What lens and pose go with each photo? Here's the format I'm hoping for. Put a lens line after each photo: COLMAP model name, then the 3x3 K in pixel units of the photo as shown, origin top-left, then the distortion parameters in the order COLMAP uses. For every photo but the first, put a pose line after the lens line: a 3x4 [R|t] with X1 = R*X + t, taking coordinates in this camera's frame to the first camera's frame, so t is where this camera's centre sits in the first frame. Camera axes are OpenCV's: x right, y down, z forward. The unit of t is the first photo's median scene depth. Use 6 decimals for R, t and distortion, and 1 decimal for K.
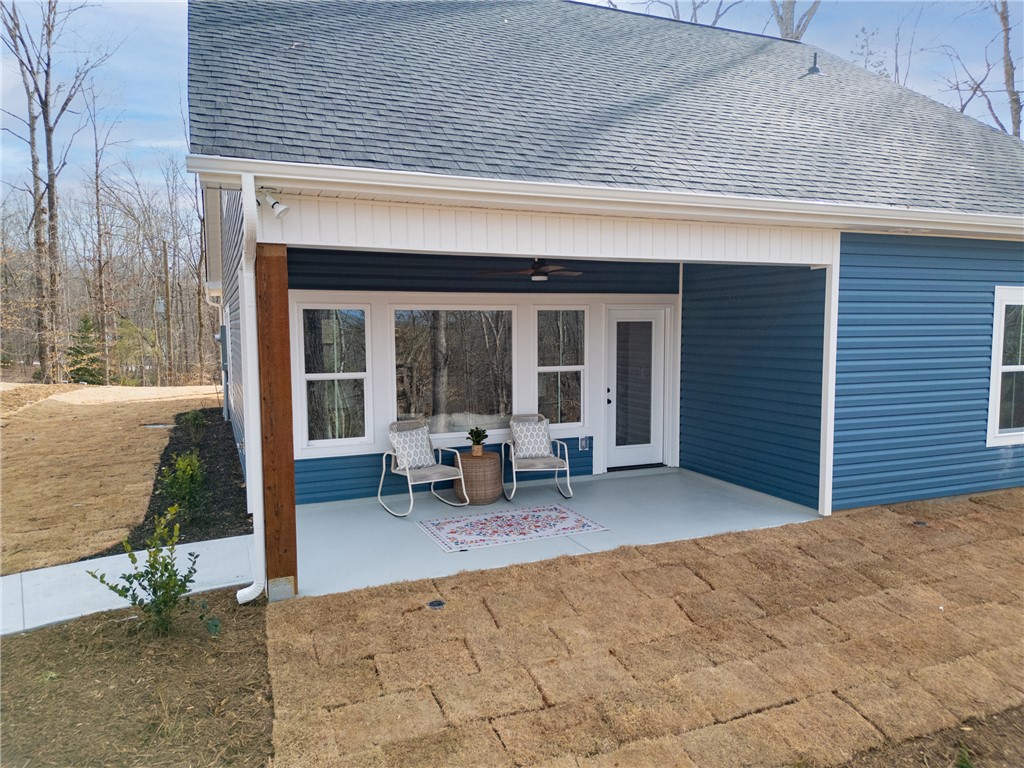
lens RADIAL K [[709.3, 0, 516.2], [0, 709.3, 381.7], [0, 0, 1]] dist [0.061675, -0.073469]
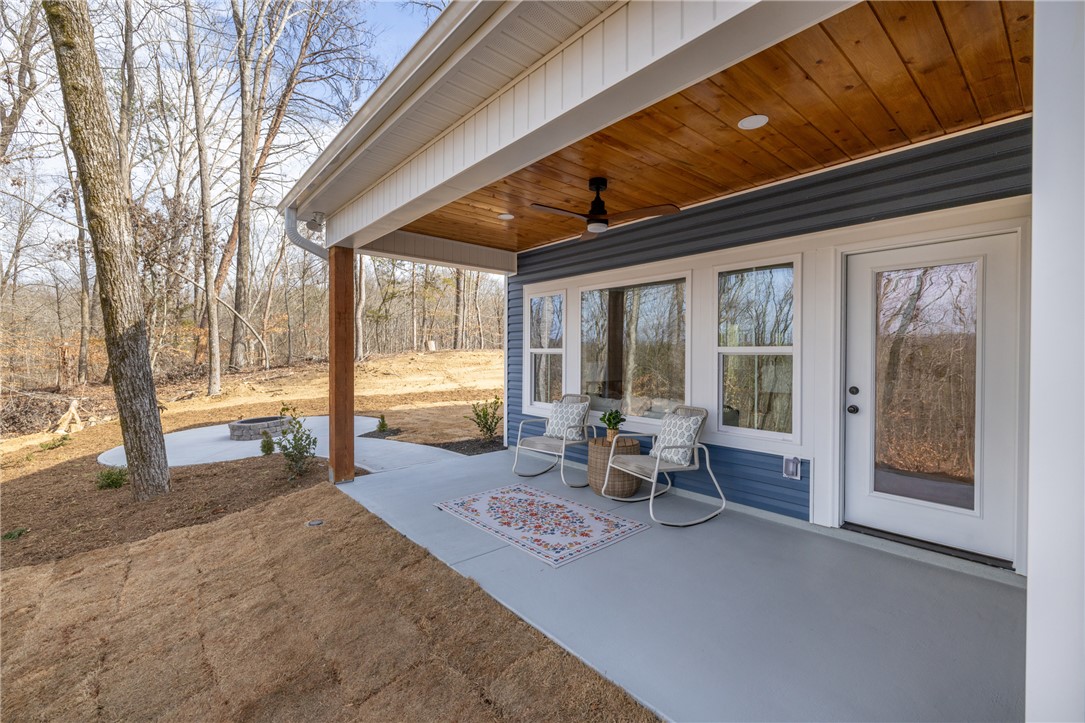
lens RADIAL K [[453.2, 0, 540.6], [0, 453.2, 355.7], [0, 0, 1]] dist [0.000110, 0.000029]
pose [[0.307109, 0.011247, -0.951608, 0.469090], [-0.082784, 0.996456, -0.014939, 0.011947], [0.948067, 0.083366, 0.306952, 0.730592]]
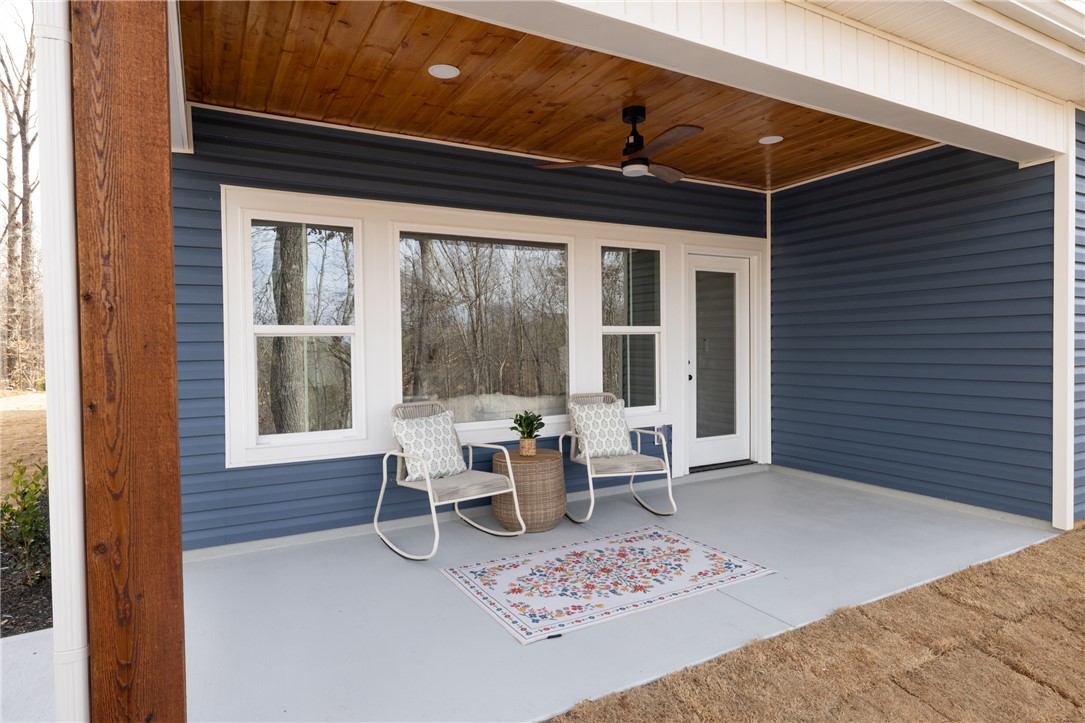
lens RADIAL K [[618.4, 0, 539.0], [0, 618.4, 354.0], [0, 0, 1]] dist [-0.006540, -0.000900]
pose [[0.994825, -0.009448, 0.101164, -0.102043], [0.015979, 0.997826, -0.063939, 0.048497], [-0.100340, 0.065224, 0.992813, 0.431810]]
